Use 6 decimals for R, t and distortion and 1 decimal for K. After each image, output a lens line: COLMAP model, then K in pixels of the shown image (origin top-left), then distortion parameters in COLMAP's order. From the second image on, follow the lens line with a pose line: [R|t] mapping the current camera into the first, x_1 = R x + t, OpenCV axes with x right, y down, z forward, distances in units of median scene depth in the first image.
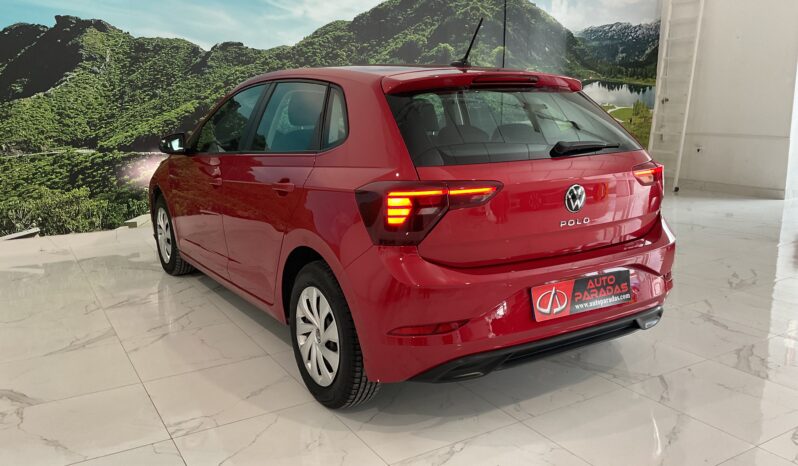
lens RADIAL K [[661.2, 0, 399.0], [0, 661.2, 233.0], [0, 0, 1]] dist [0.107921, -0.200186]
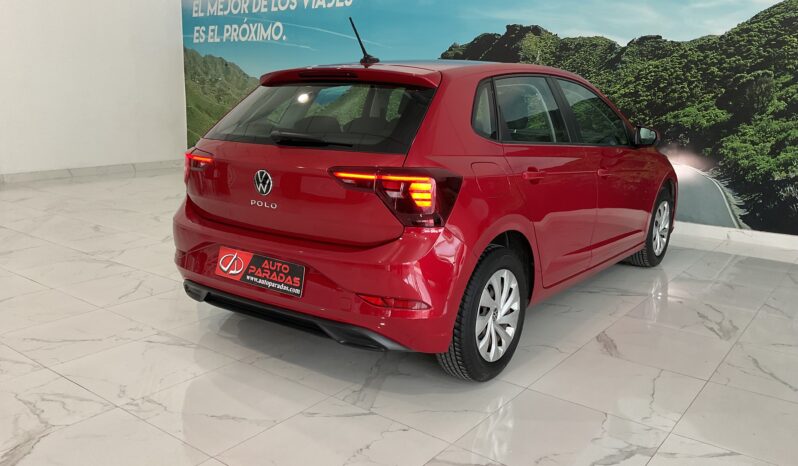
lens RADIAL K [[668.4, 0, 399.0], [0, 668.4, 233.0], [0, 0, 1]] dist [0.069138, -0.109823]
pose [[0.365700, 0.208179, -0.907152, 0.591896], [-0.204571, 0.968809, 0.139860, -0.074191], [0.907973, 0.134430, 0.396881, 0.334789]]
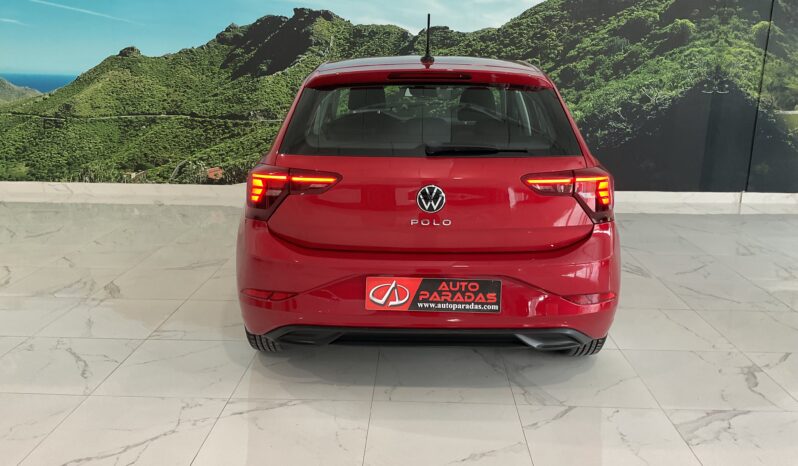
lens RADIAL K [[661.2, 0, 399.0], [0, 661.2, 233.0], [0, 0, 1]] dist [0.107921, -0.200186]
pose [[0.838347, 0.146209, -0.525165, 0.326923], [-0.124461, 0.989253, 0.076731, -0.030938], [0.530739, 0.001035, 0.847534, 0.054942]]
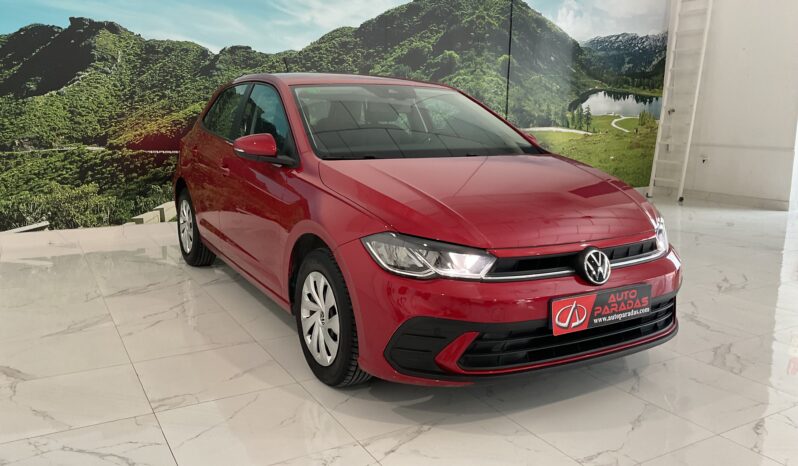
lens RADIAL K [[661.2, 0, 399.0], [0, 661.2, 233.0], [0, 0, 1]] dist [0.107921, -0.200186]
pose [[0.999478, 0.019841, -0.025485, 0.027592], [-0.020280, 0.999648, -0.017092, 0.015709], [0.025137, 0.017600, 0.999529, -0.017352]]
